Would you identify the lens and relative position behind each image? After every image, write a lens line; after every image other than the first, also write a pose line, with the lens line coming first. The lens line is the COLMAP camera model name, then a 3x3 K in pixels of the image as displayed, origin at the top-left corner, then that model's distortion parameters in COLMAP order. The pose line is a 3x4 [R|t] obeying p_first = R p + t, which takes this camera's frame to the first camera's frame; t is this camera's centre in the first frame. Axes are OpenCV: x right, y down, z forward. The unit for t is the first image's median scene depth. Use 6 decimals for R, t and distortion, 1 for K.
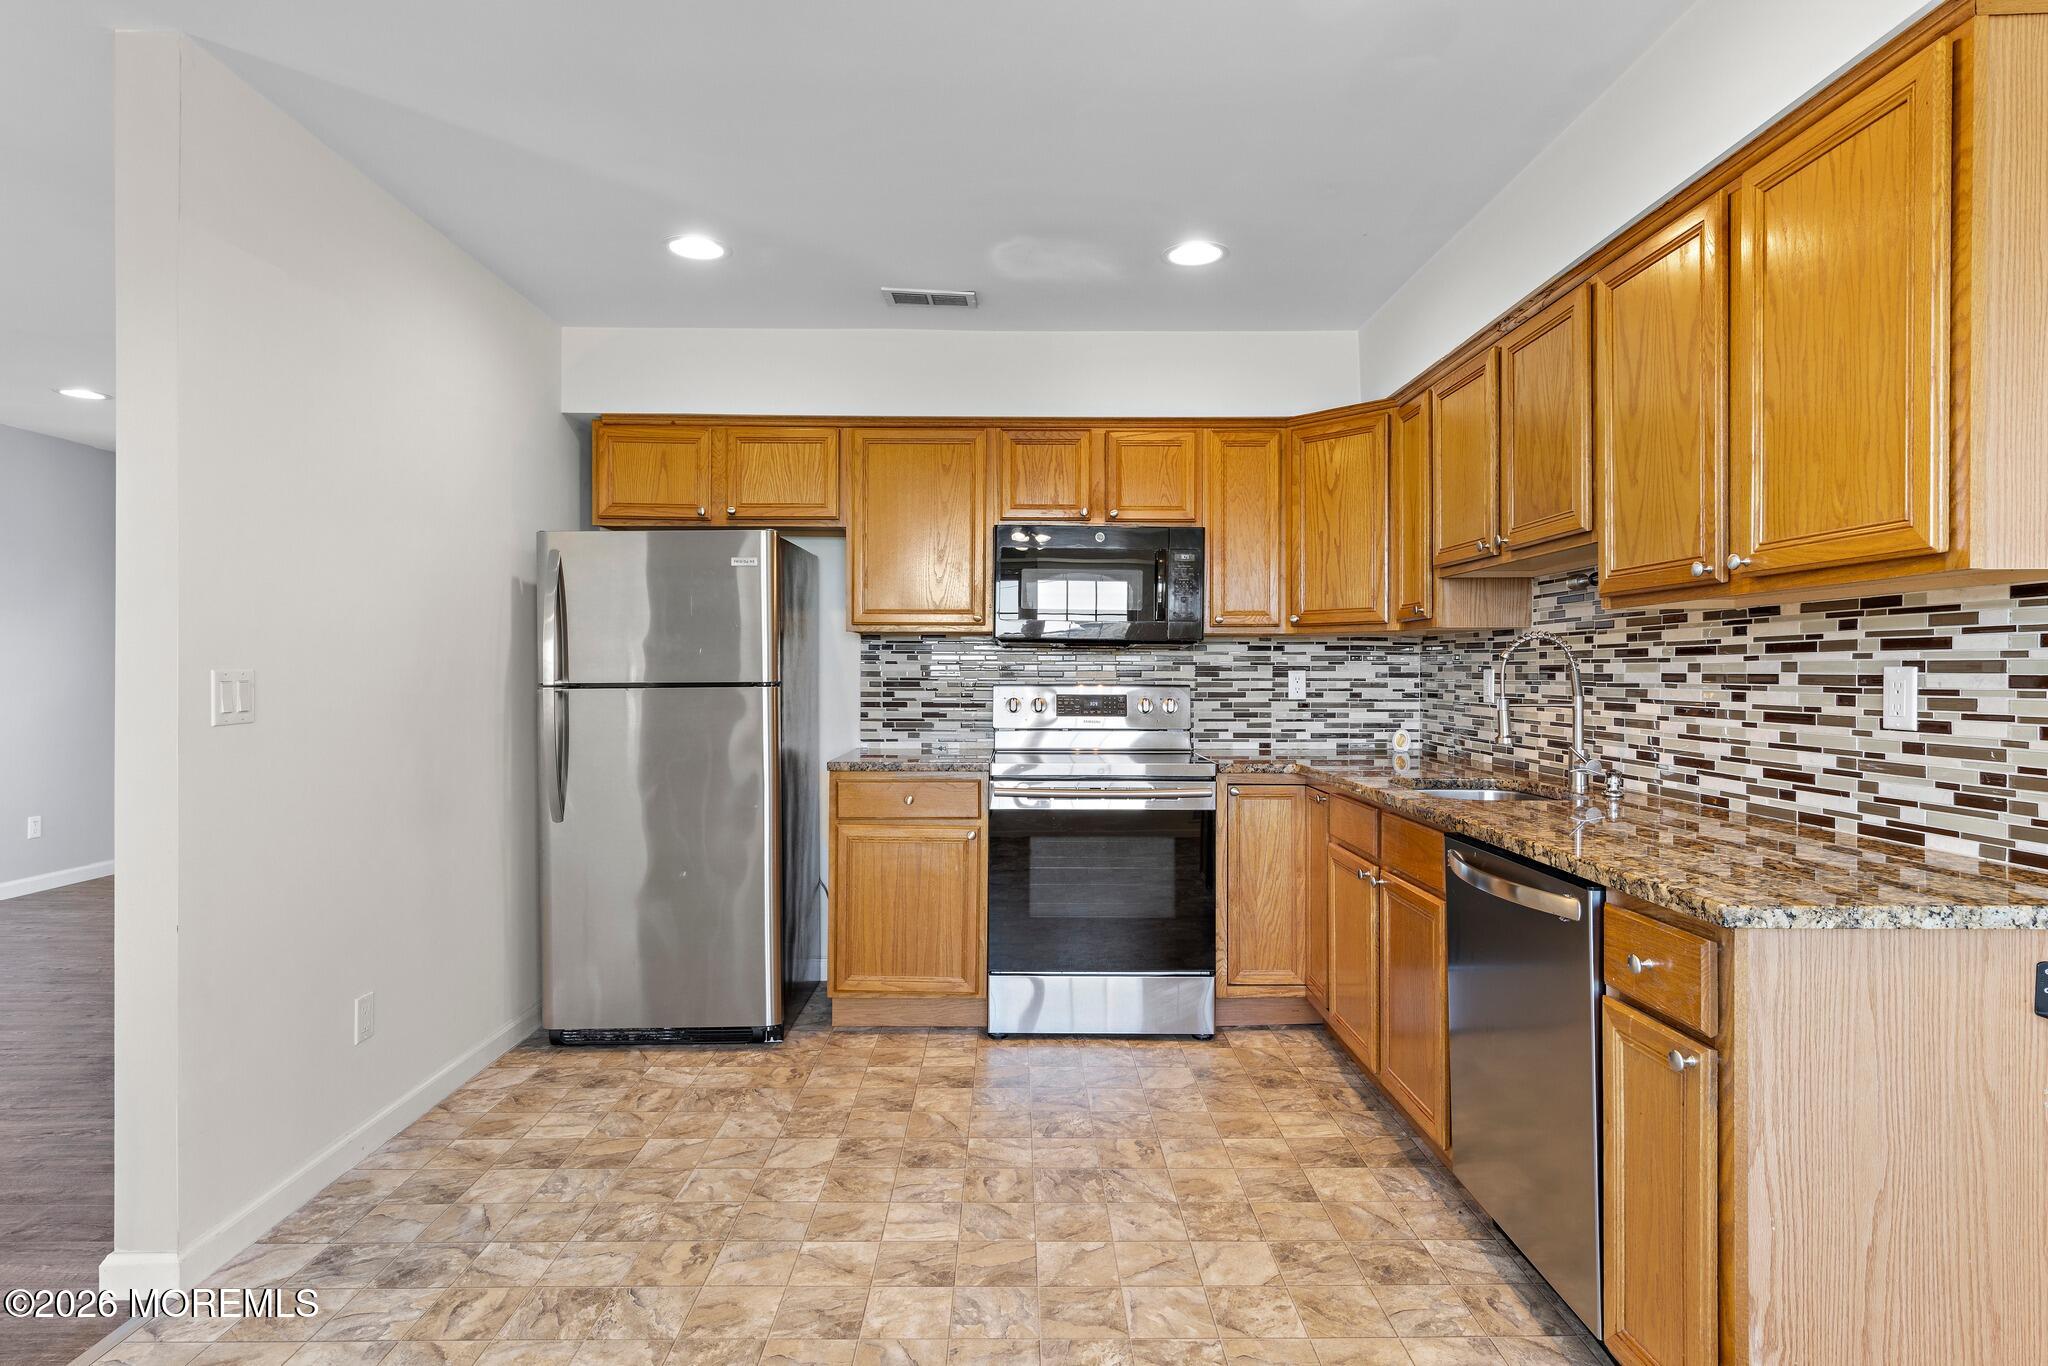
lens RADIAL K [[1065.2, 0, 1033.3], [0, 1065.2, 677.8], [0, 0, 1]] dist [0.006167, 0.000168]
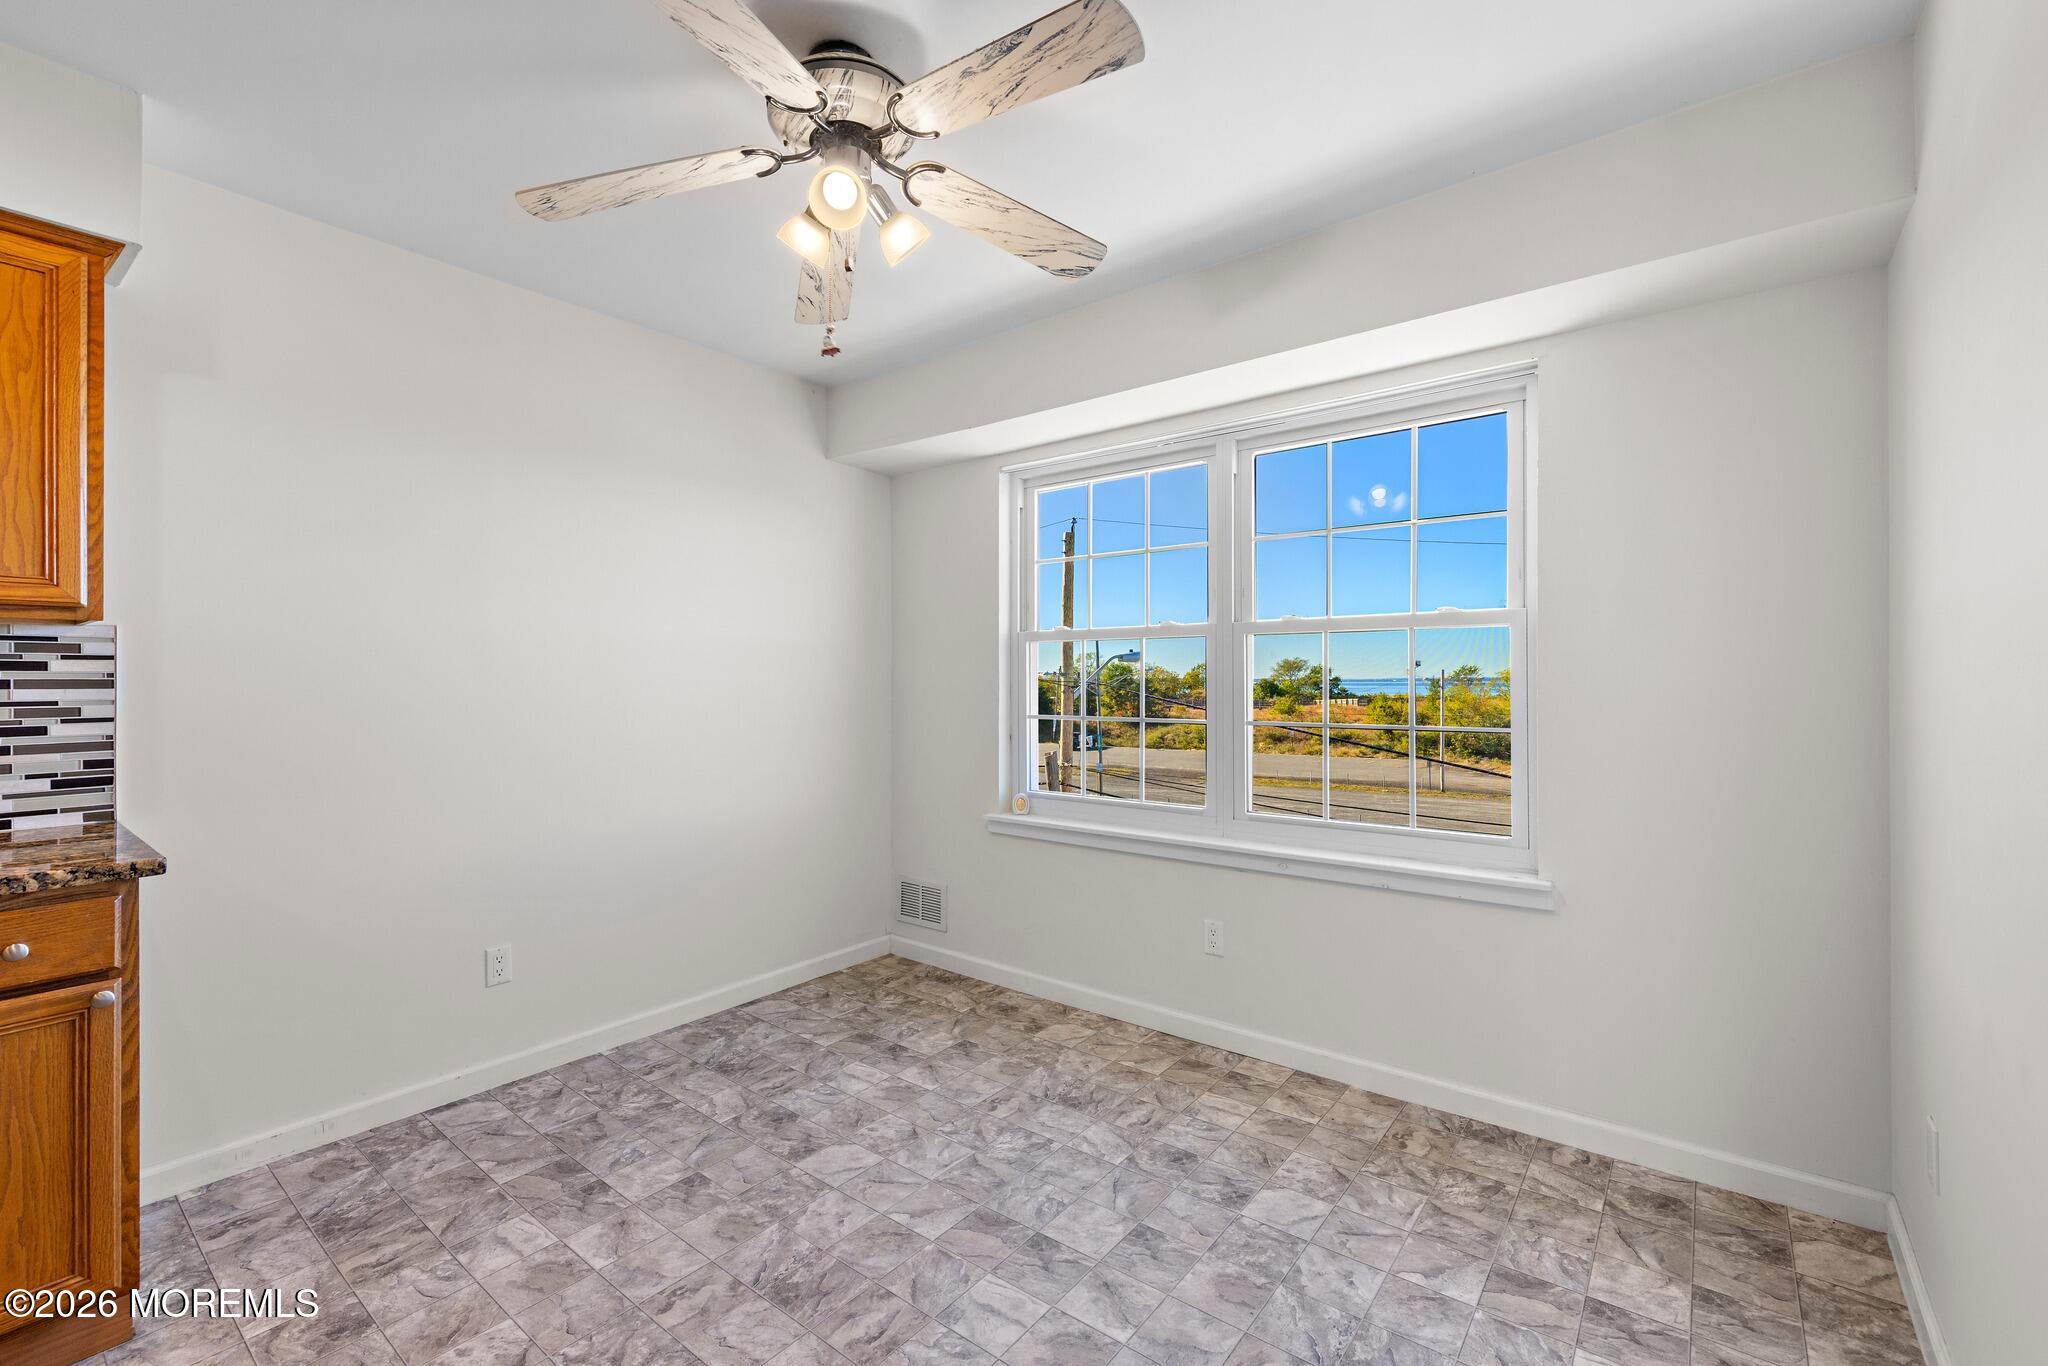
lens RADIAL K [[867.7, 0, 1032.3], [0, 867.7, 676.5], [0, 0, 1]] dist [0.002339, -0.000132]
pose [[-0.777060, -0.001391, 0.629425, -0.520736], [0.001027, 0.999993, 0.003478, -0.014864], [-0.629426, 0.003349, -0.777053, 0.640474]]
